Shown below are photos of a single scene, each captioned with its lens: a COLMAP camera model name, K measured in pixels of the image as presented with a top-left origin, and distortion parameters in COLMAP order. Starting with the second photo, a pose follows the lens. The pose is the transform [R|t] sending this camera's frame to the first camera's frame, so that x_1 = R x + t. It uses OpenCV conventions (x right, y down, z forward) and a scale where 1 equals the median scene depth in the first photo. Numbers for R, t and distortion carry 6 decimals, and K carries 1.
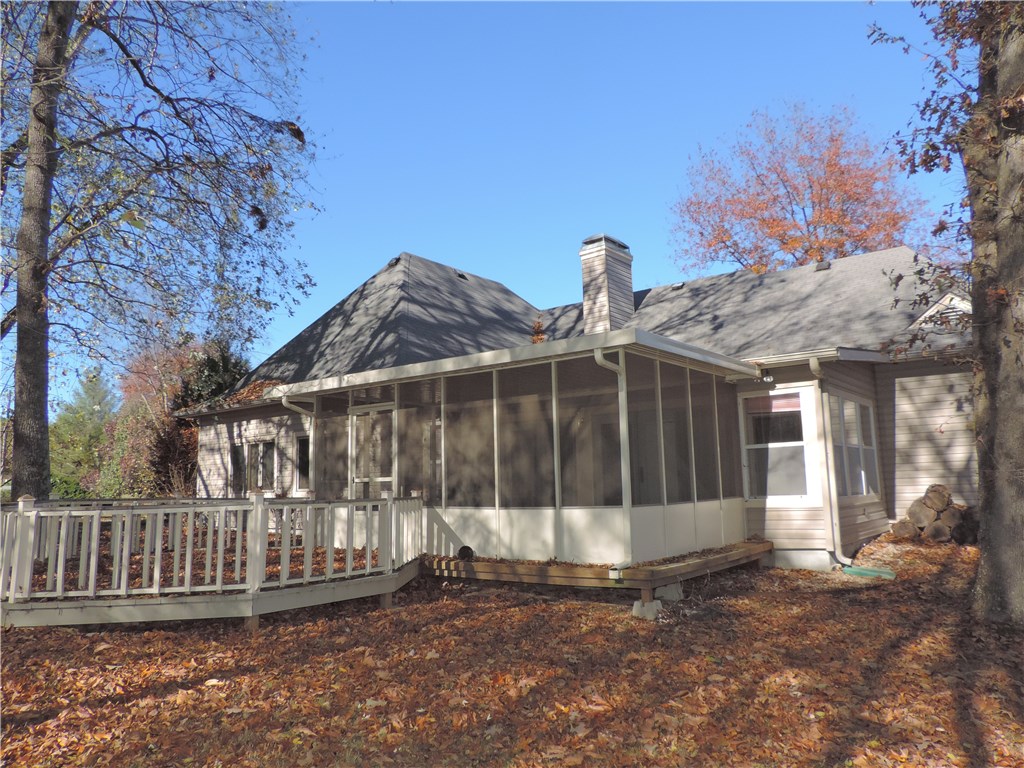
lens RADIAL K [[729.6, 0, 520.3], [0, 729.6, 383.8], [0, 0, 1]] dist [-0.031422, 0.012670]
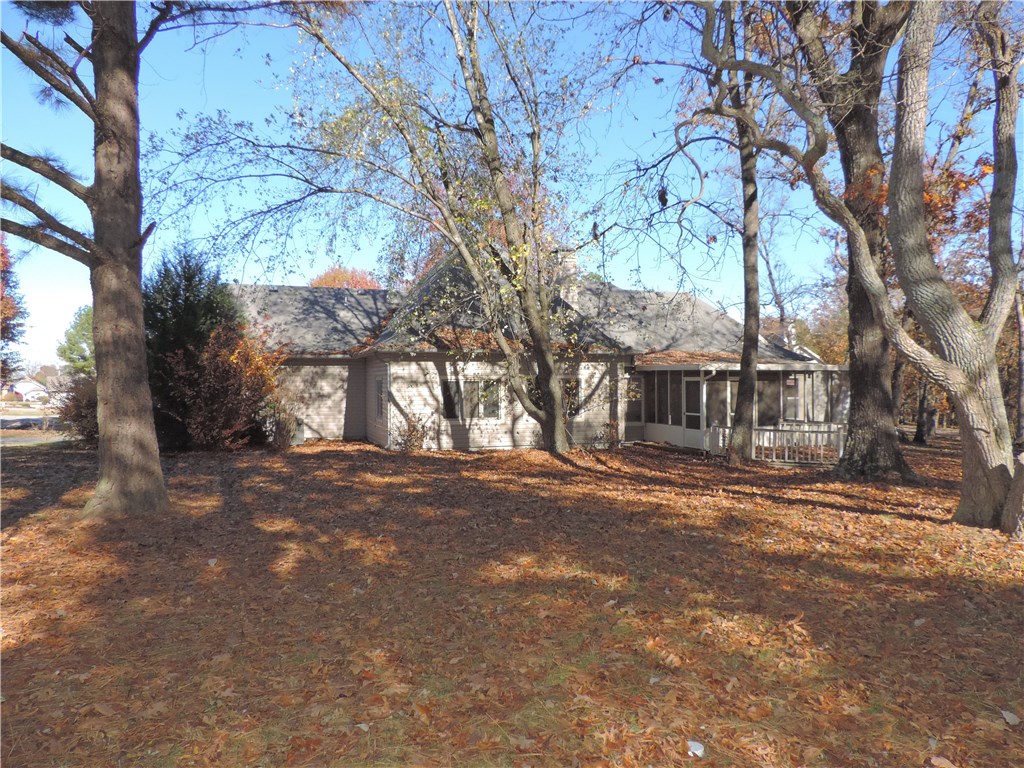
lens RADIAL K [[729.6, 0, 514.8], [0, 729.6, 386.5], [0, 0, 1]] dist [-0.031422, 0.012670]
pose [[0.558735, 0.023022, 0.829027, -1.366543], [-0.124704, 0.990582, 0.056537, 0.012608], [-0.819917, -0.134972, 0.556344, 0.240246]]
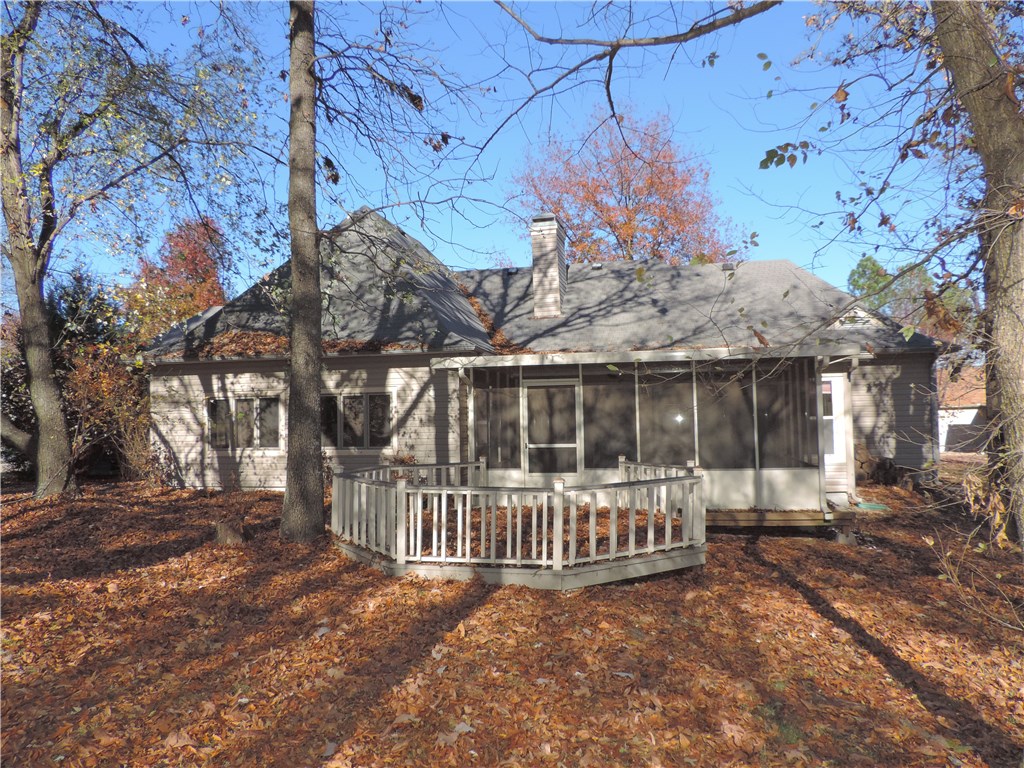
lens RADIAL K [[729.6, 0, 514.5], [0, 729.6, 381.7], [0, 0, 1]] dist [-0.031422, 0.012670]
pose [[0.906611, 0.028925, 0.420974, -0.447676], [-0.062793, 0.995788, 0.066811, -0.024424], [-0.417268, -0.087006, 0.904609, -0.000531]]
